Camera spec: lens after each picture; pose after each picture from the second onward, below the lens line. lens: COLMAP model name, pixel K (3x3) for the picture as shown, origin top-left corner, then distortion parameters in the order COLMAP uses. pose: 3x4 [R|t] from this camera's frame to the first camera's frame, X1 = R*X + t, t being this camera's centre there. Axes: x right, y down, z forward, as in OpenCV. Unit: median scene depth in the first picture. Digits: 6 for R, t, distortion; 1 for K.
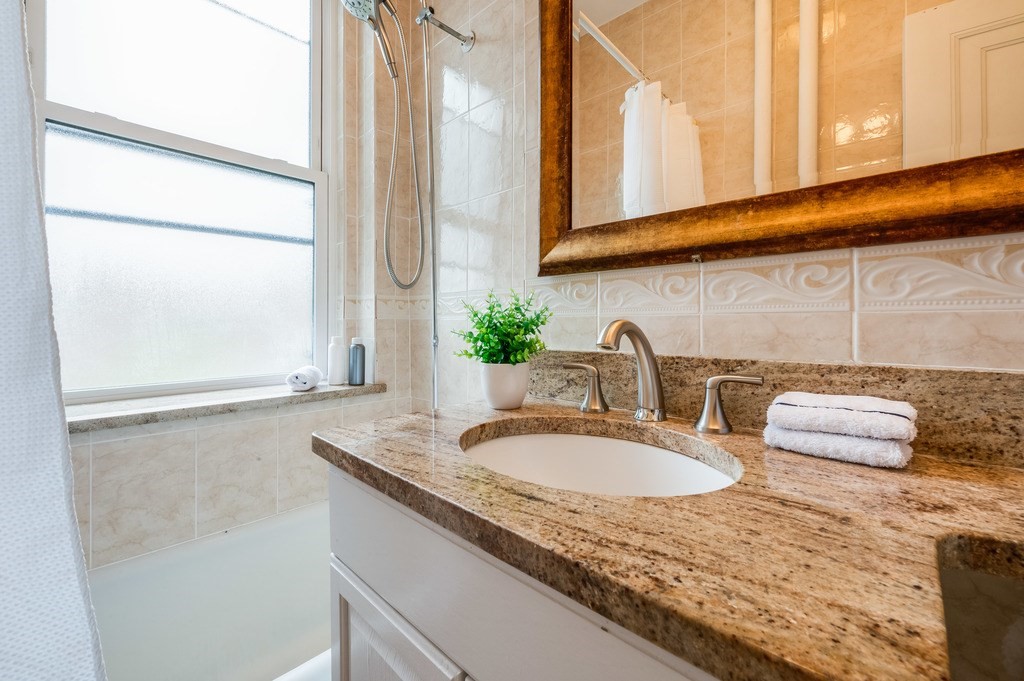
lens RADIAL K [[414.4, 0, 518.5], [0, 414.4, 331.9], [0, 0, 1]] dist [0.002400, 0.000154]
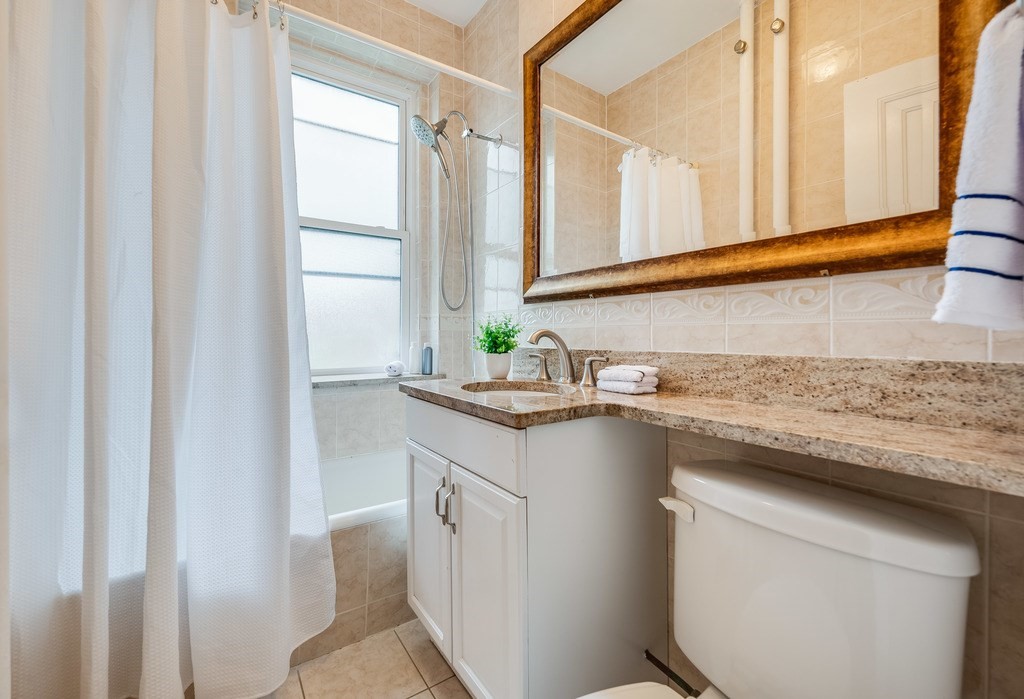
lens RADIAL K [[422.4, 0, 512.0], [0, 422.4, 349.5], [0, 0, 1]] dist [-0.001851, -0.000222]
pose [[0.979407, 0.007723, -0.201750, 0.362829], [-0.005342, 0.999910, 0.012344, 0.030588], [0.201828, -0.011012, 0.979359, -0.717531]]
